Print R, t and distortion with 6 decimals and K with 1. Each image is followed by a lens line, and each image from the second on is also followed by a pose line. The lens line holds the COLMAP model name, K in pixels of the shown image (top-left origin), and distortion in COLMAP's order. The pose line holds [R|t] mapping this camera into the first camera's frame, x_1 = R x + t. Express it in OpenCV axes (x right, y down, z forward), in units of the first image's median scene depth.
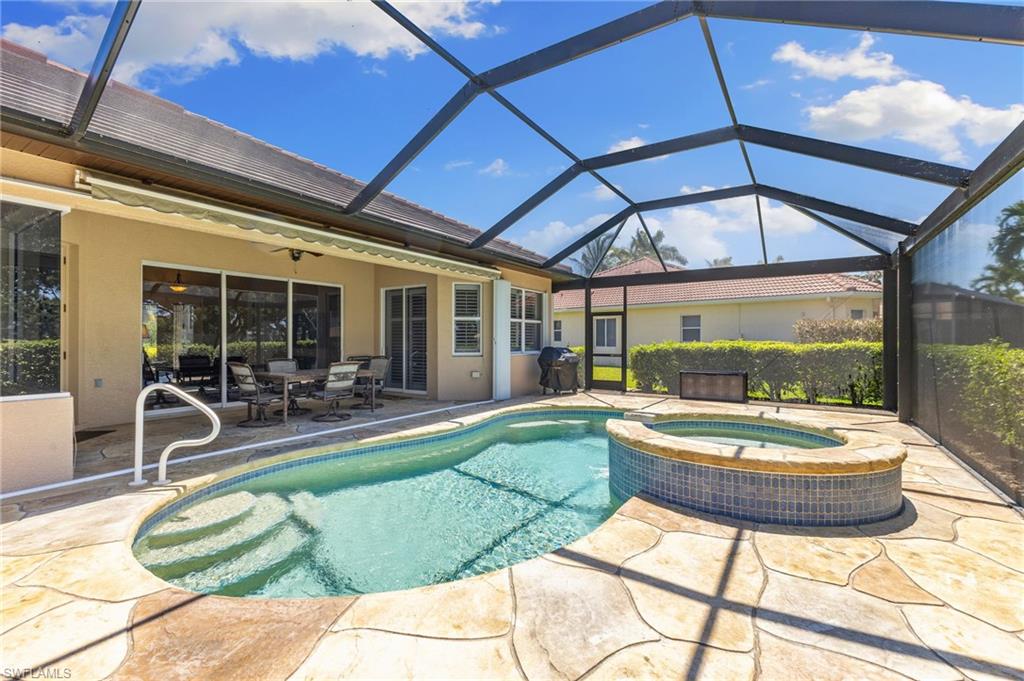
lens RADIAL K [[450.9, 0, 527.7], [0, 450.9, 338.0], [0, 0, 1]] dist [0.003598, 0.000198]
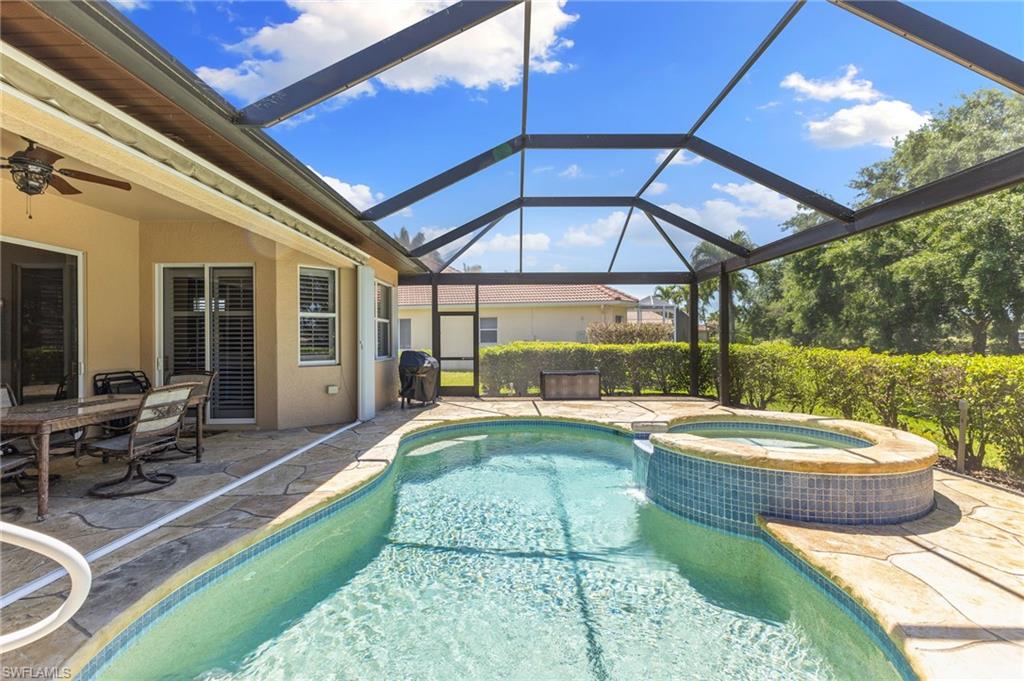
lens RADIAL K [[444.5, 0, 516.6], [0, 444.5, 339.2], [0, 0, 1]] dist [0.001926, -0.000271]
pose [[0.844207, -0.004573, 0.535997, -0.249885], [0.004139, 0.999989, 0.002012, -0.003054], [-0.536001, 0.000520, 0.844217, 0.210053]]
